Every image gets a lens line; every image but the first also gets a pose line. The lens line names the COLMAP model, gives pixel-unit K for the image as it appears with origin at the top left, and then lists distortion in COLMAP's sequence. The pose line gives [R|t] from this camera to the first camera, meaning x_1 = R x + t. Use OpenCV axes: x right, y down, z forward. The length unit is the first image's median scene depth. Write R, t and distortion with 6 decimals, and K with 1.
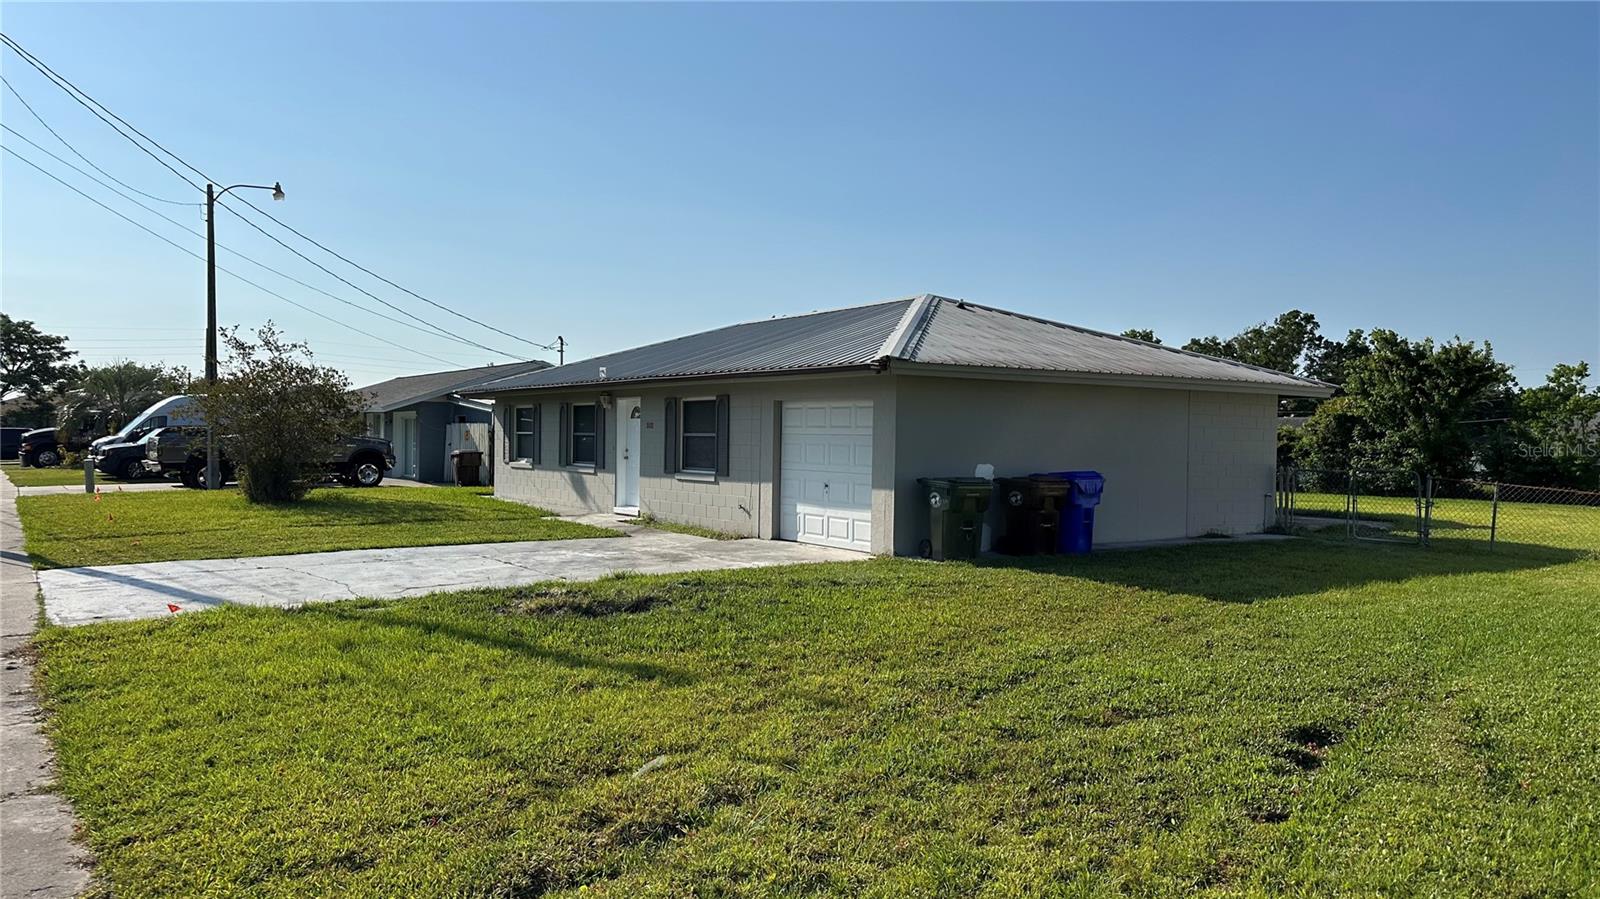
lens RADIAL K [[1127.2, 0, 796.3], [0, 1127.2, 434.2], [0, 0, 1]] dist [0.078417, -0.102375]
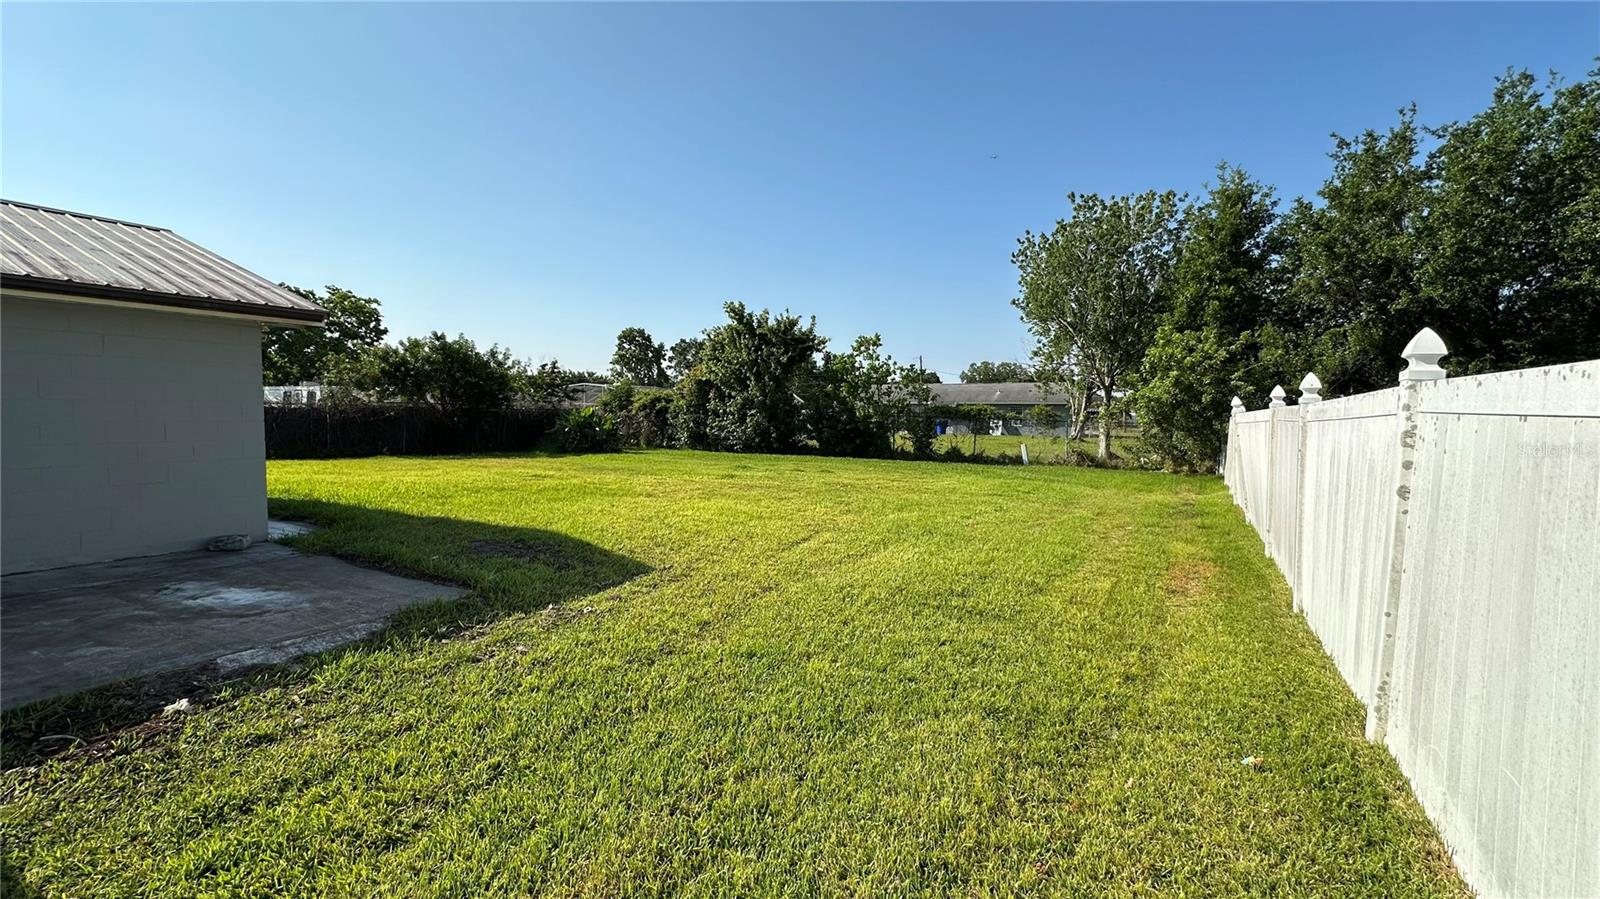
lens RADIAL K [[639.7, 0, 803.2], [0, 639.7, 445.9], [0, 0, 1]] dist [-0.001823, 0.000437]
pose [[0.896928, -0.032846, 0.440955, 0.306444], [0.002183, 0.997554, 0.069866, 0.004816], [-0.442171, -0.061702, 0.894806, 0.413095]]
